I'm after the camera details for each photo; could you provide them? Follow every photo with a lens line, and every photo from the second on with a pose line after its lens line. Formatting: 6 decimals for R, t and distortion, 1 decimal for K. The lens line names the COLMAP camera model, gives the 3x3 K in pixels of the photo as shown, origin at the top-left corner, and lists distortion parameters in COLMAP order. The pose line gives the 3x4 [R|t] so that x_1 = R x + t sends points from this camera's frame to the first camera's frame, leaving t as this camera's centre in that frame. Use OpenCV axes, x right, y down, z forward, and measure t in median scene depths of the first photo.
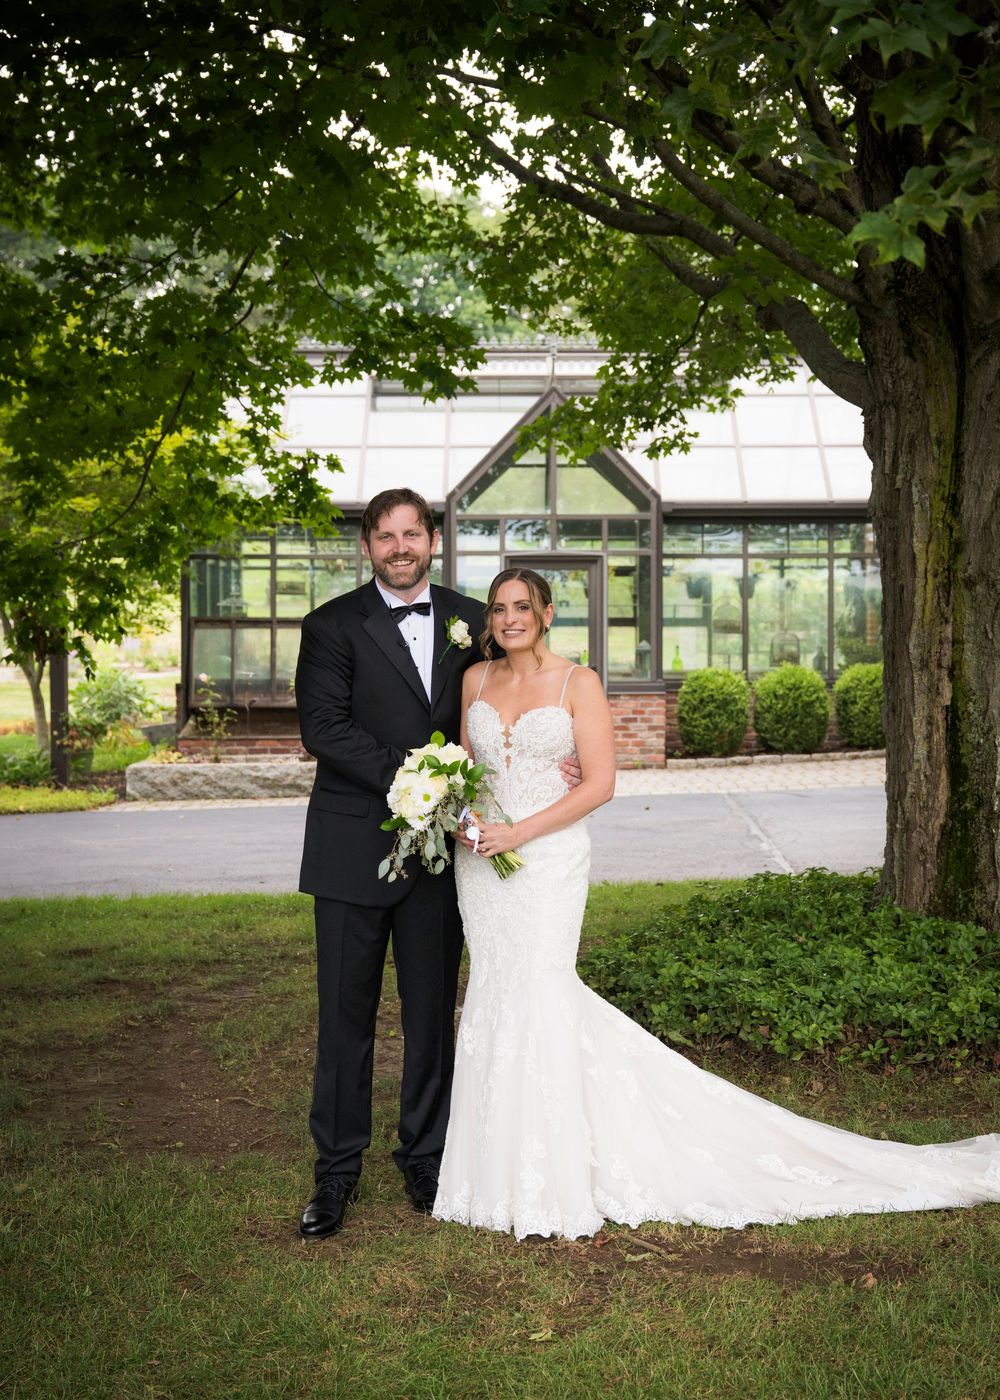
lens RADIAL K [[1623.8, 0, 500.0], [0, 1623.8, 727.4], [0, 0, 1]] dist [0.000224, 0.001774]
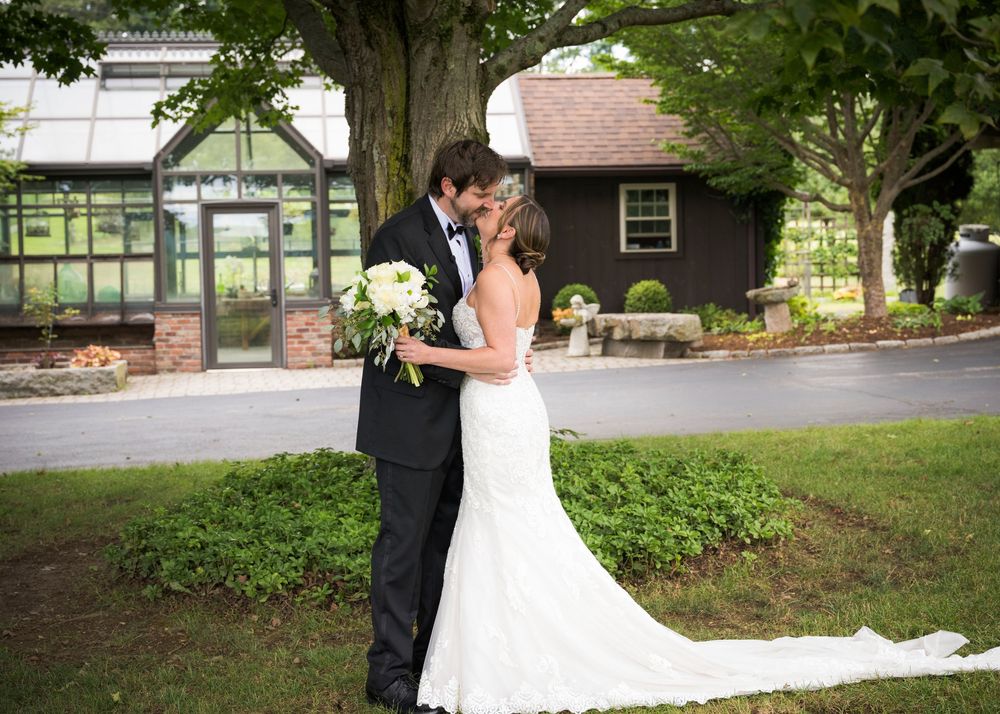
lens RADIAL K [[1241.3, 0, 500.0], [0, 1241.3, 357.0], [0, 0, 1]] dist [0.025260, -0.268773]
pose [[0.996371, -0.023787, 0.081728, 0.200483], [0.021895, 0.999473, 0.023963, -0.004644], [-0.082255, -0.022087, 0.996367, 0.010700]]
